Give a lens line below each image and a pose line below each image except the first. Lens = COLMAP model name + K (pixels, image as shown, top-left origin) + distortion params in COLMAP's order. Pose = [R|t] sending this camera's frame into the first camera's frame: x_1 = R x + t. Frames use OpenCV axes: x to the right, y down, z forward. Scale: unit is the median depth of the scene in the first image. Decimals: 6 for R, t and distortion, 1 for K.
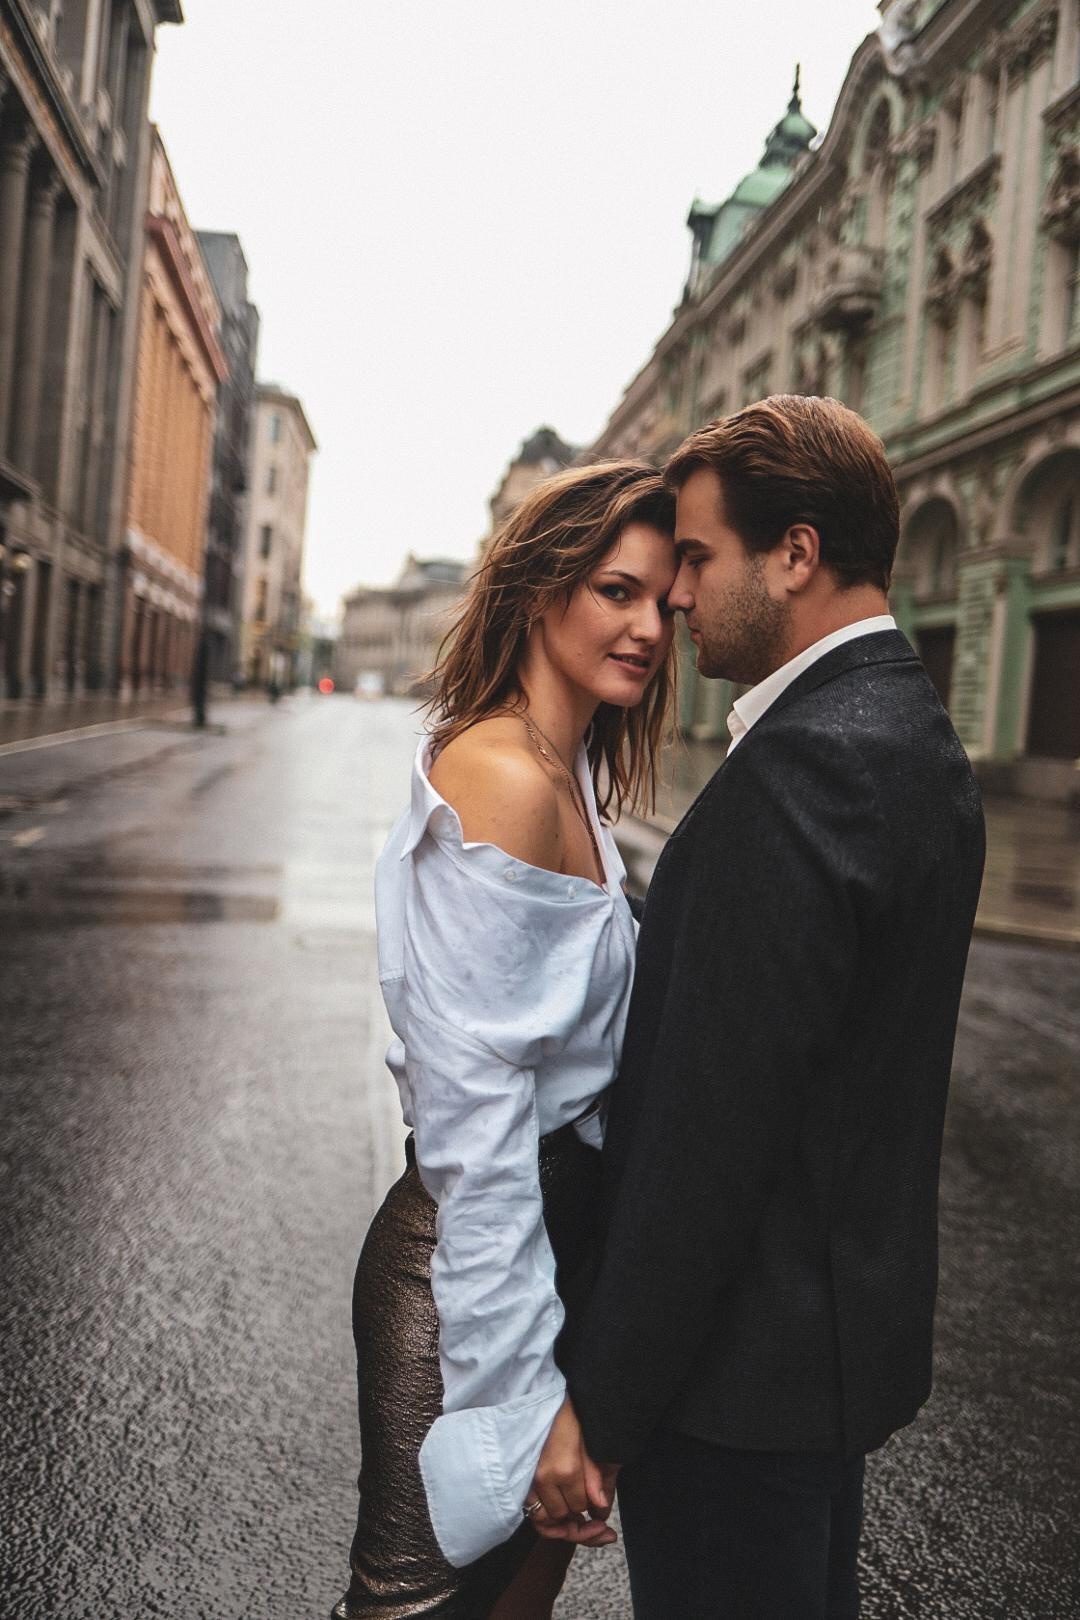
lens RADIAL K [[1604.3, 0, 540.0], [0, 1604.3, 810.0], [0, 0, 1]] dist [-0.051918, 0.024278]
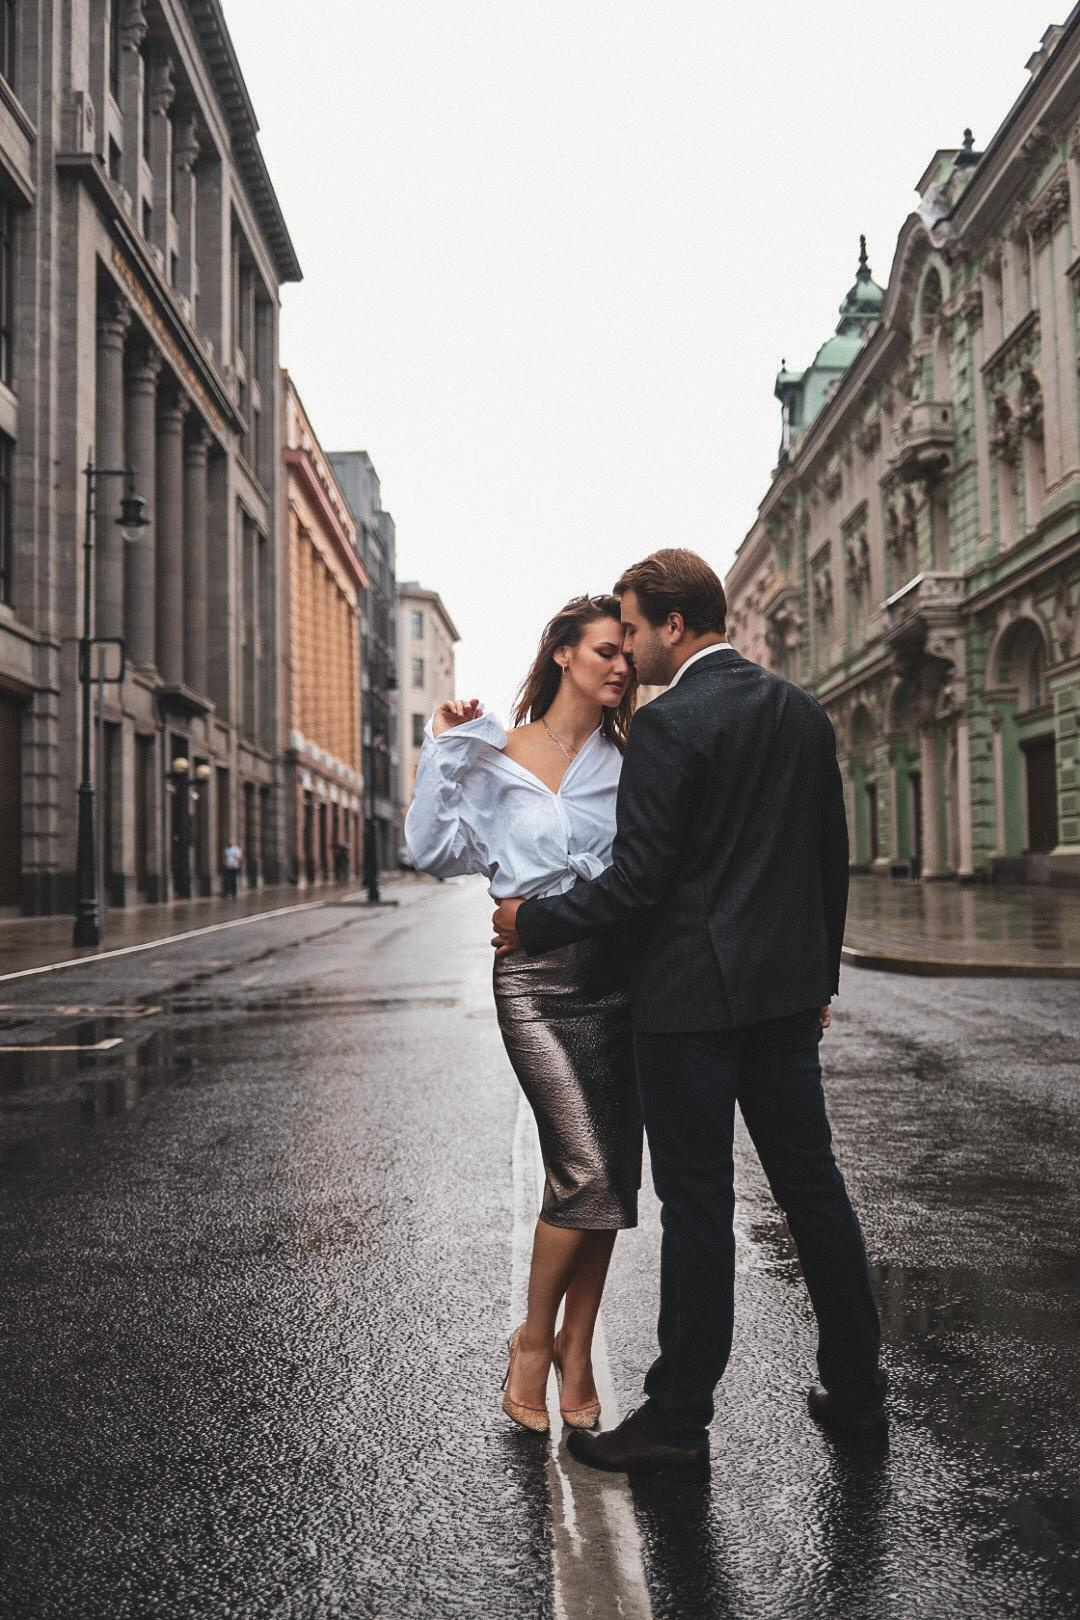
lens RADIAL K [[1643.1, 0, 540.0], [0, 1643.1, 810.0], [0, 0, 1]] dist [-0.010802, -0.002075]
pose [[0.989388, -0.106469, -0.098870, 0.017731], [0.095470, 0.989336, -0.110001, 0.019555], [0.109528, 0.099395, 0.989002, -0.104575]]
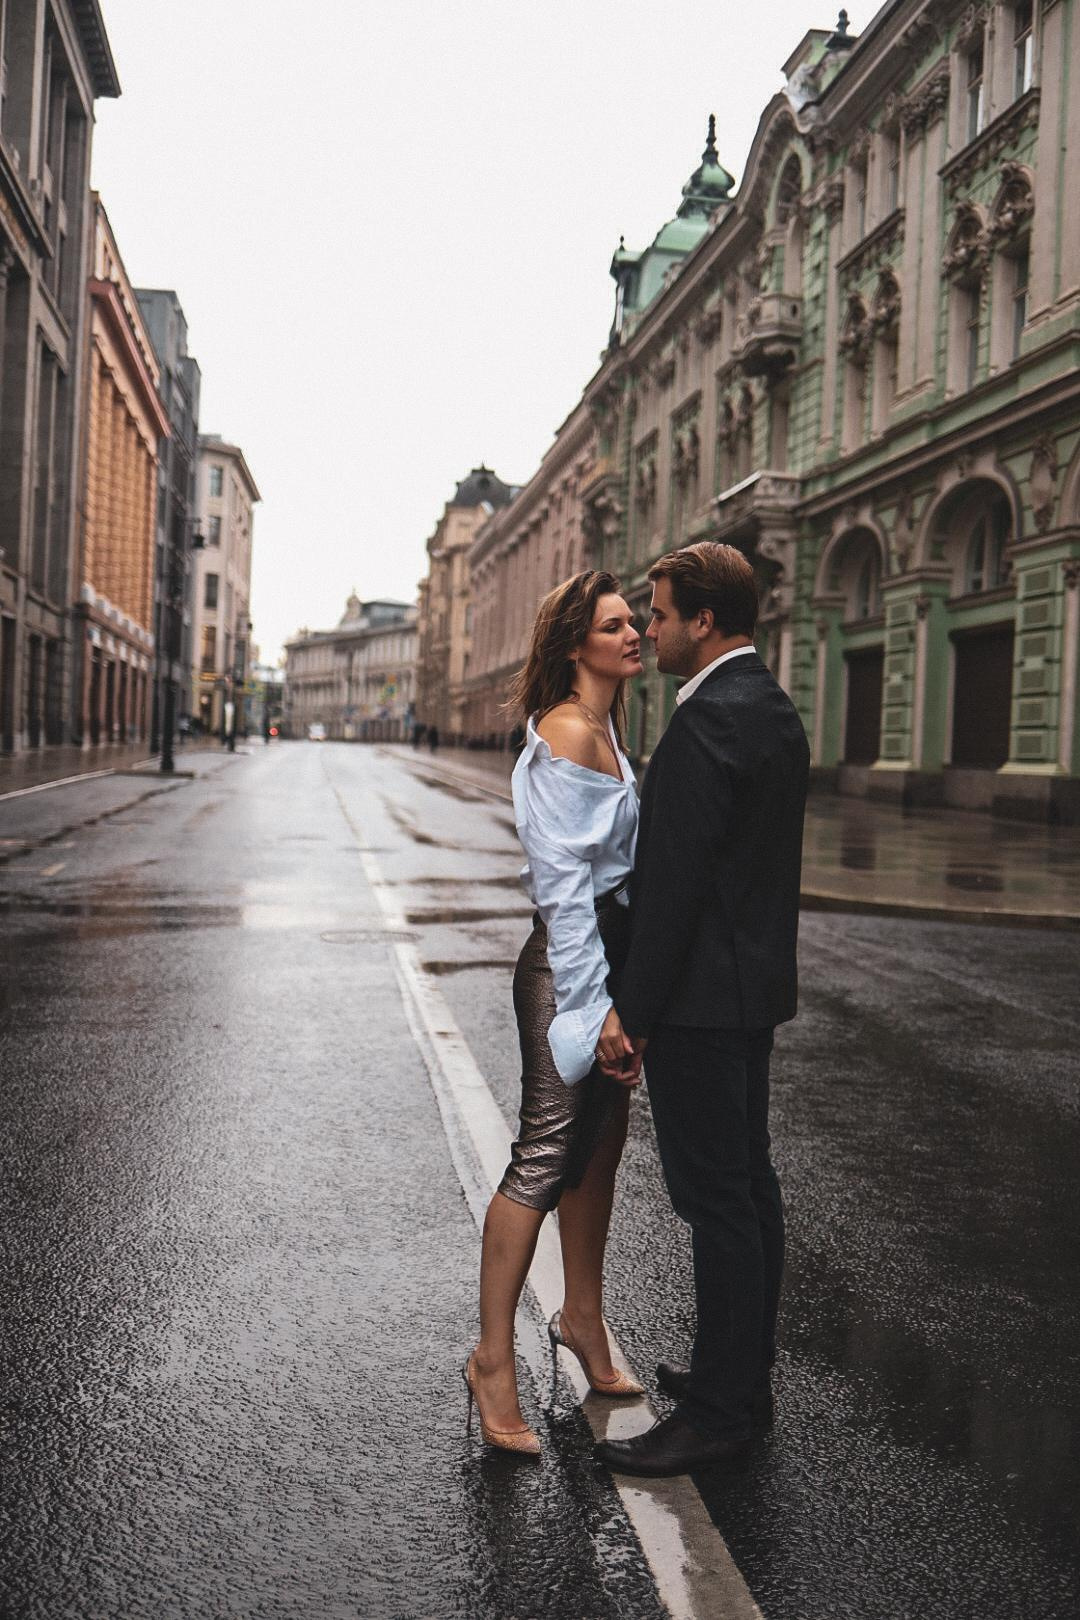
lens RADIAL K [[1622.1, 0, 540.0], [0, 1622.1, 810.0], [0, 0, 1]] dist [-0.033998, 0.024672]
pose [[0.998552, -0.042513, 0.032969, -0.006633], [0.043286, 0.998796, -0.023090, 0.006709], [-0.031948, 0.024483, 0.999190, -0.057249]]
